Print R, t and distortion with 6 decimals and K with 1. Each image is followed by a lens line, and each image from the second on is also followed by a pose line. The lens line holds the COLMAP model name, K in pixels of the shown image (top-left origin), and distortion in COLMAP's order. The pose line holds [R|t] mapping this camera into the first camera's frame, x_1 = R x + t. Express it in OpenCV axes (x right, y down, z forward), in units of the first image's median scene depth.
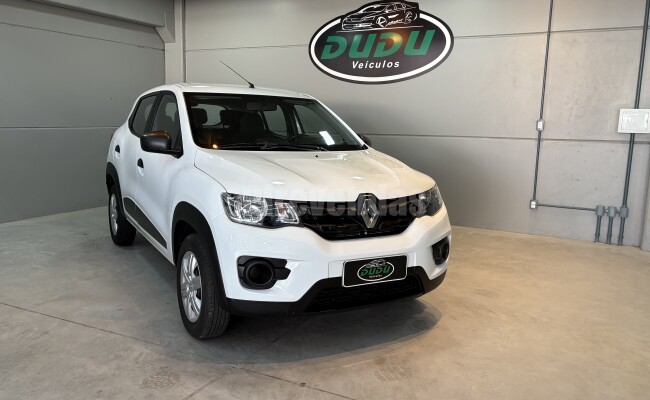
lens RADIAL K [[532.2, 0, 319.3], [0, 532.2, 201.2], [0, 0, 1]] dist [0.028316, 0.005591]
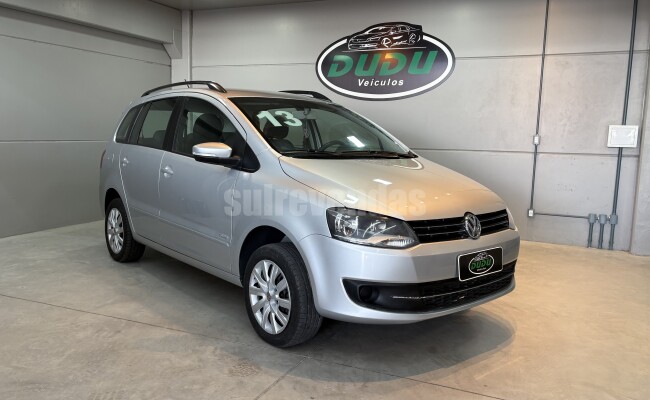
lens RADIAL K [[529.1, 0, 322.1], [0, 529.1, 203.5], [0, 0, 1]] dist [0.037222, -0.008713]
pose [[0.998141, -0.004493, 0.060777, -0.088050], [0.005791, 0.999759, -0.021193, 0.007366], [-0.060667, 0.021505, 0.997926, -0.047828]]
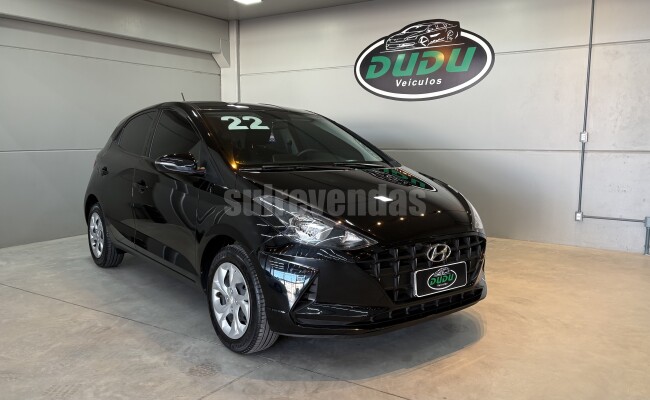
lens RADIAL K [[531.5, 0, 325.0], [0, 531.5, 200.0], [0, 0, 1]] dist [0.028923, 0.003794]
pose [[0.995197, -0.008435, -0.097533, 0.027711], [0.004773, 0.999277, -0.037720, 0.011308], [0.097780, 0.037073, 0.994517, -0.040072]]
